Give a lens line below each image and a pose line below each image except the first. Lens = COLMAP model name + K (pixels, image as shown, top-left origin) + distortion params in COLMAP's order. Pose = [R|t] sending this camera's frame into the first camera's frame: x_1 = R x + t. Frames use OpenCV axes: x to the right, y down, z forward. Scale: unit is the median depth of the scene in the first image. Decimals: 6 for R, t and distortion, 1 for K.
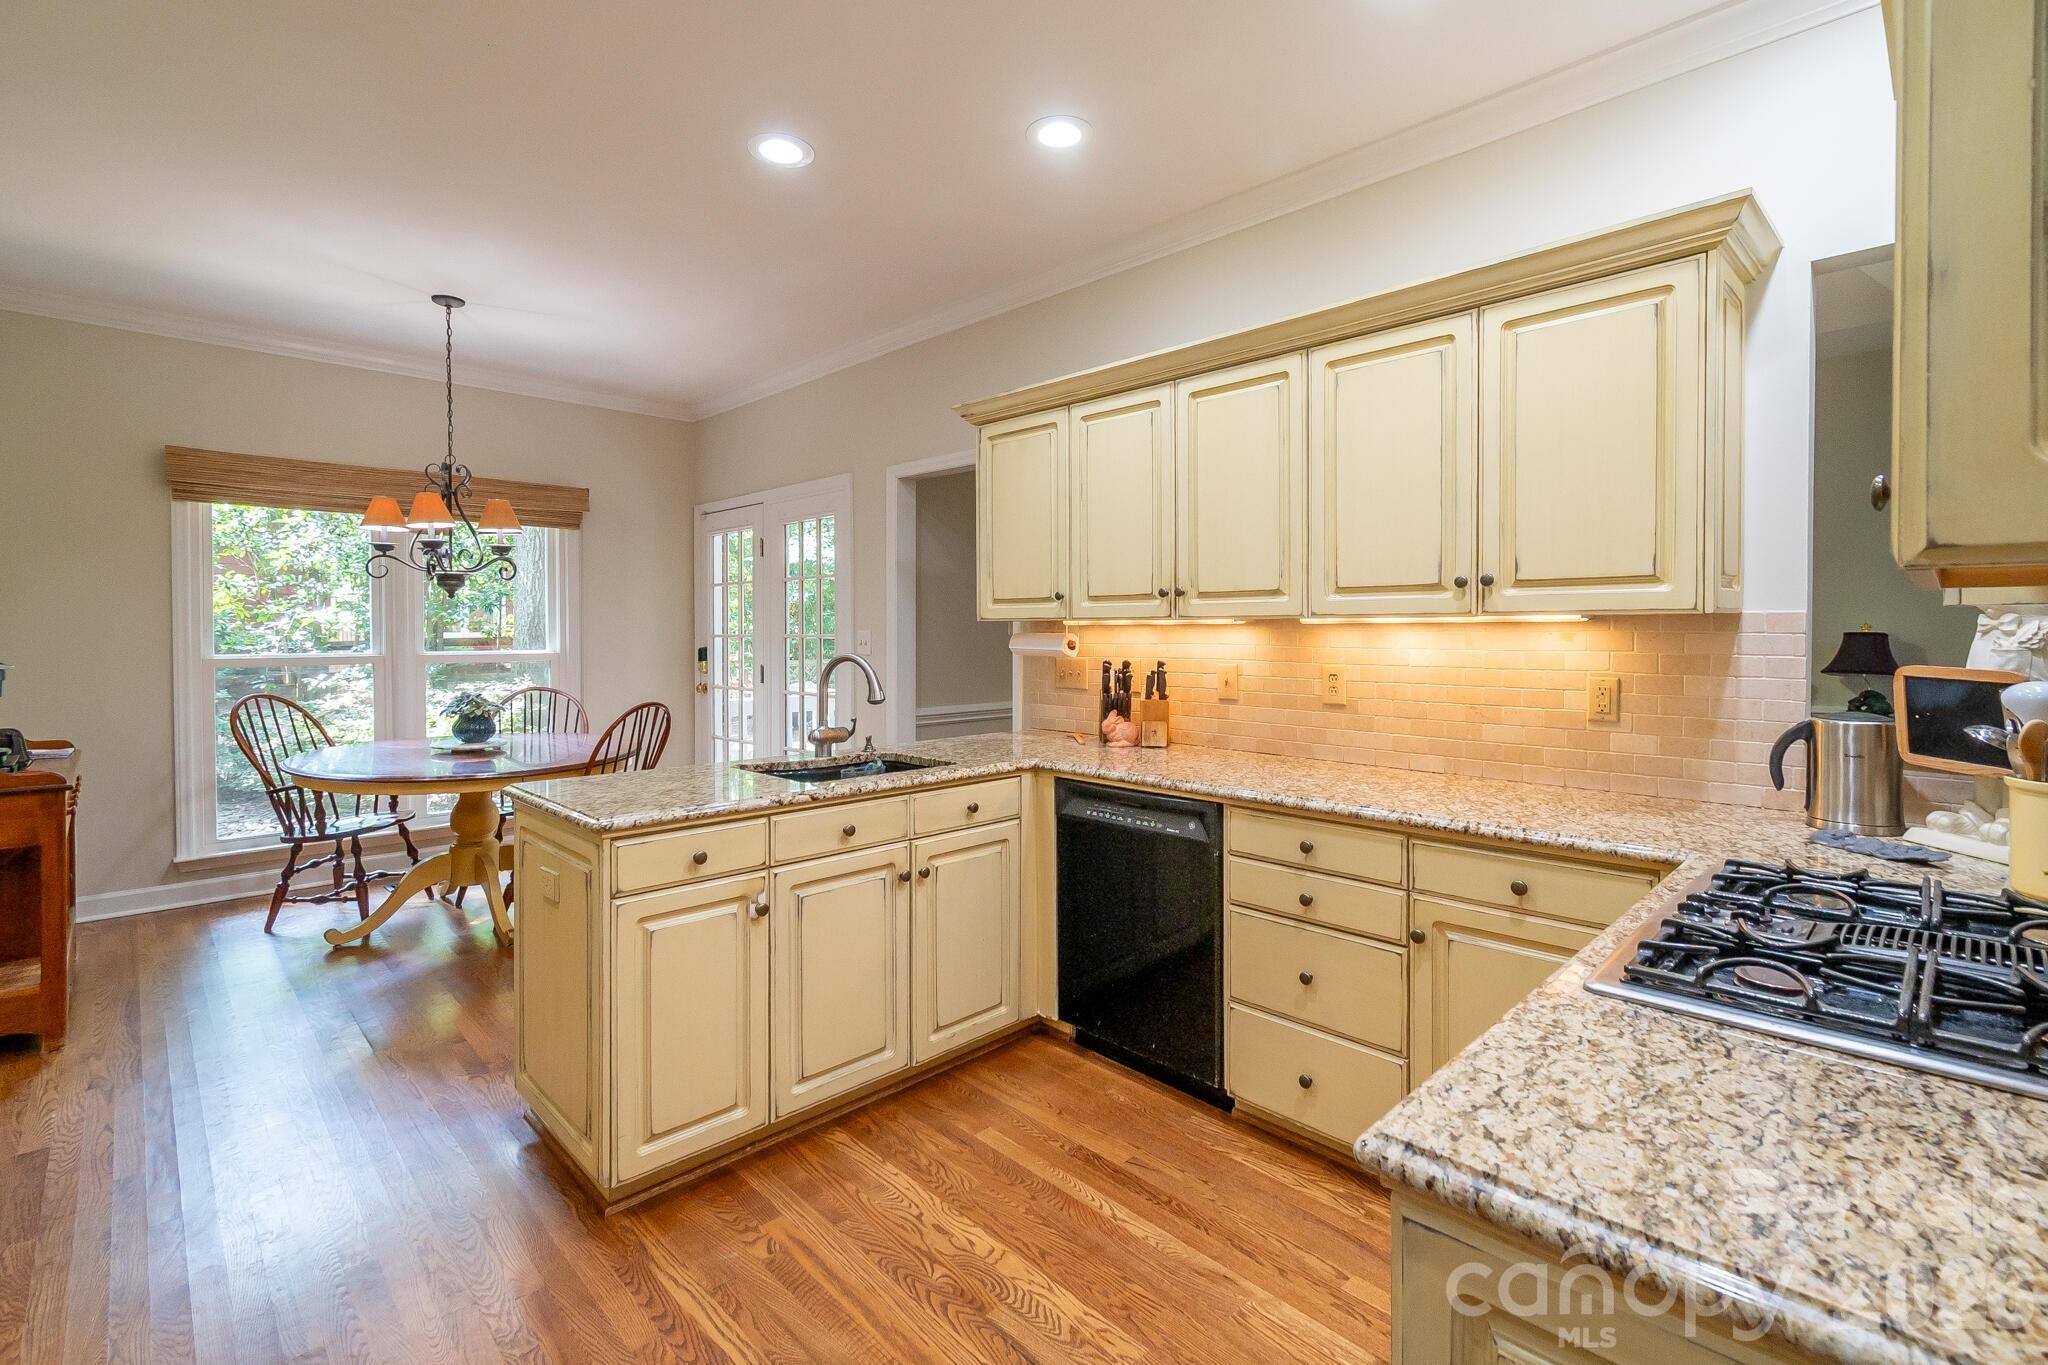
lens RADIAL K [[938.9, 0, 1031.6], [0, 938.9, 627.7], [0, 0, 1]] dist [-0.019912, -0.000097]
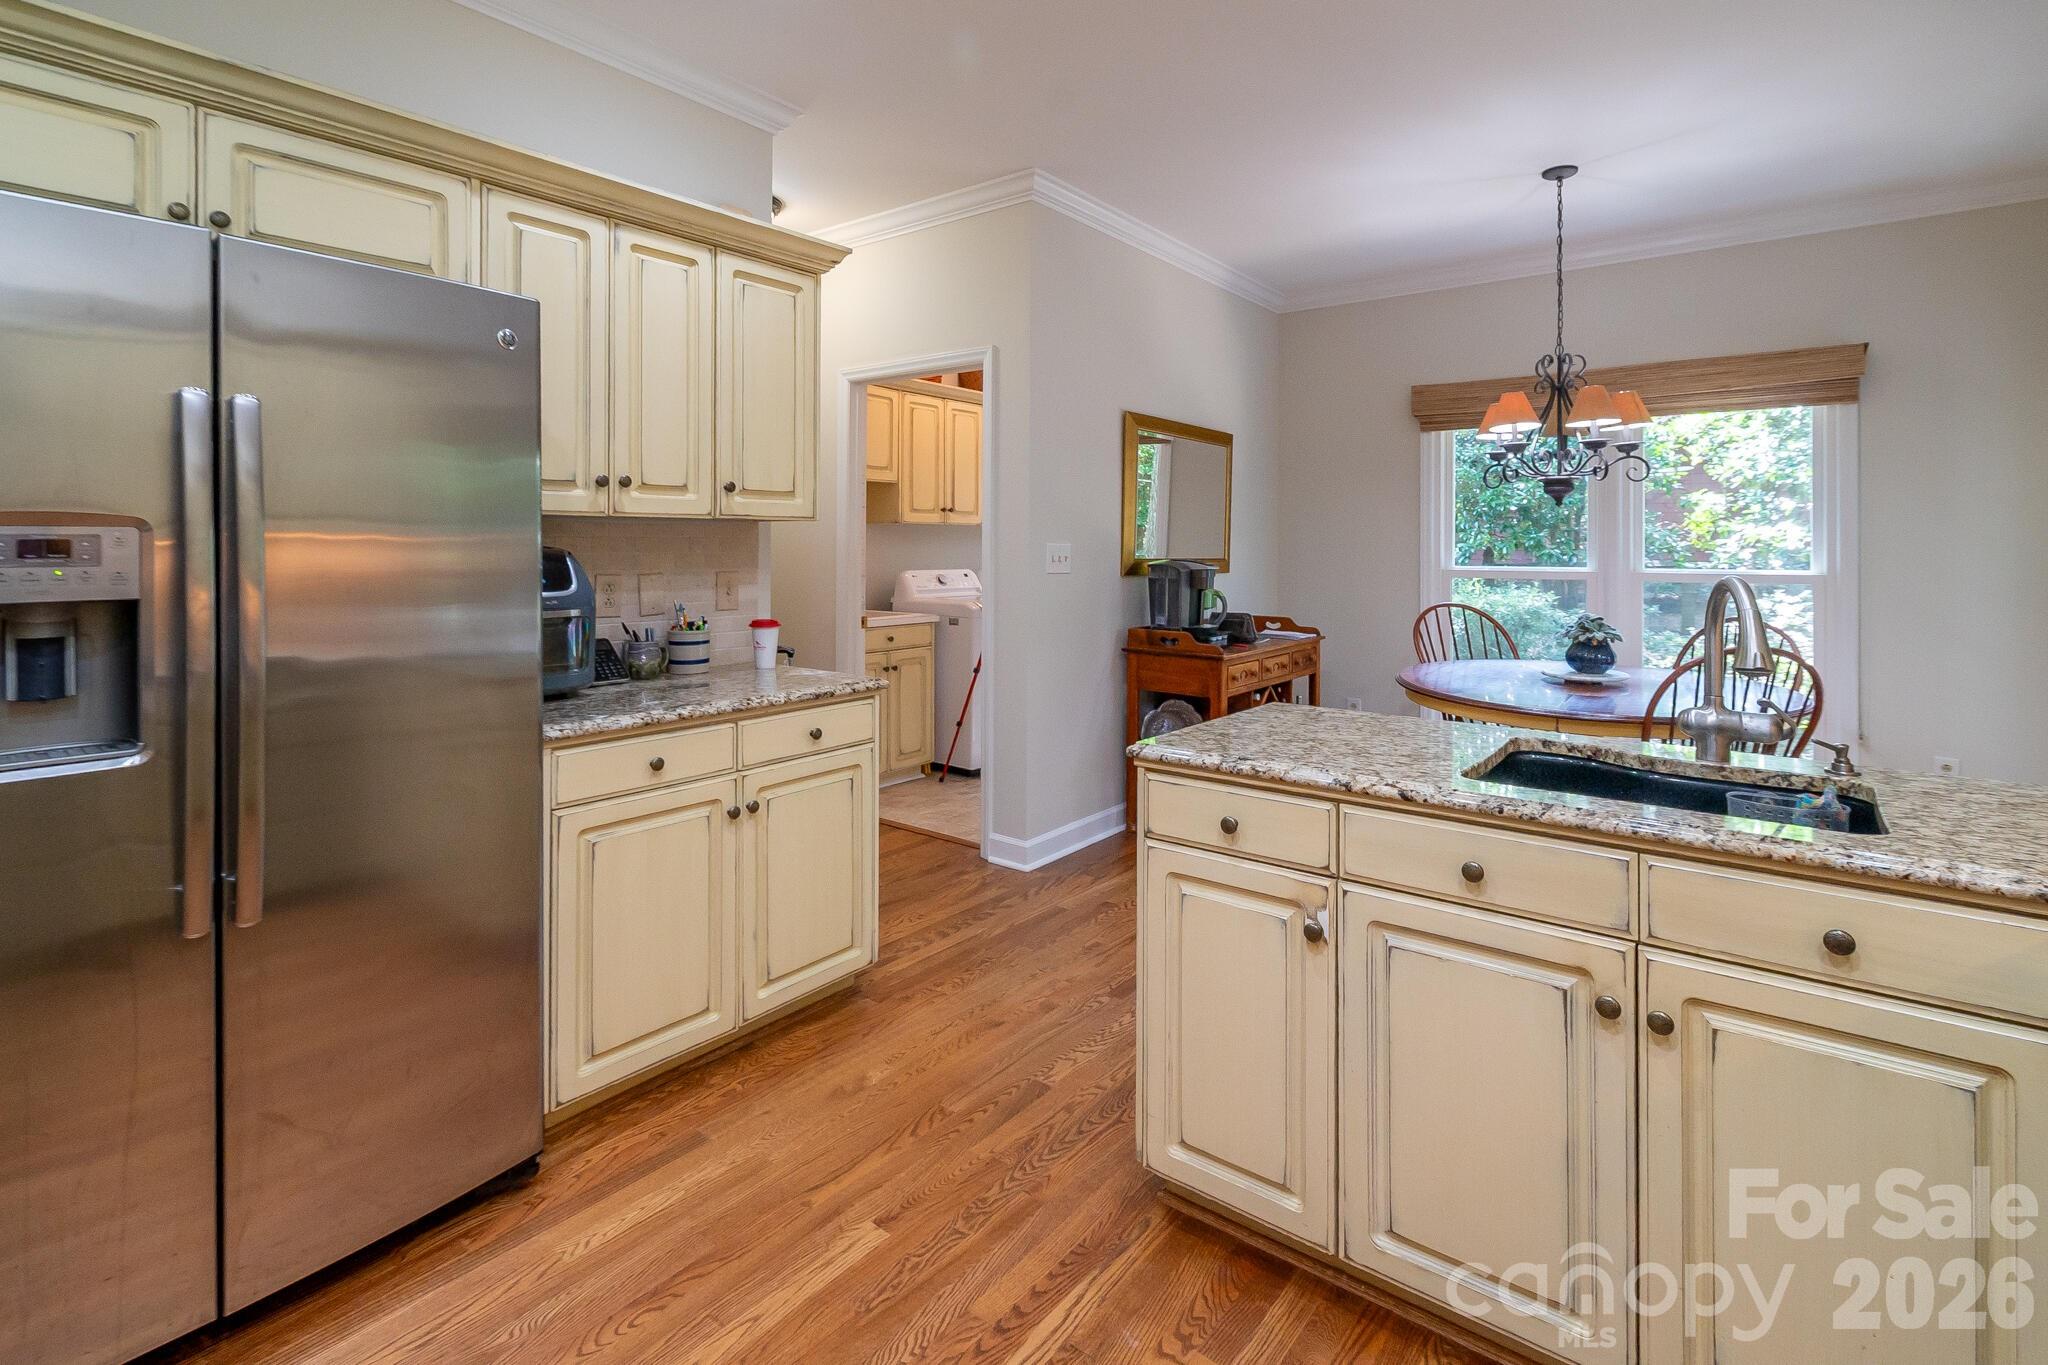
lens RADIAL K [[954.9, 0, 1033.7], [0, 954.9, 546.5], [0, 0, 1]] dist [0.001881, -0.000150]
pose [[0.133207, -0.001734, -0.991087, 0.336109], [-0.001068, 0.999998, -0.001893, 0.014335], [0.991088, 0.001311, 0.133205, 0.607187]]
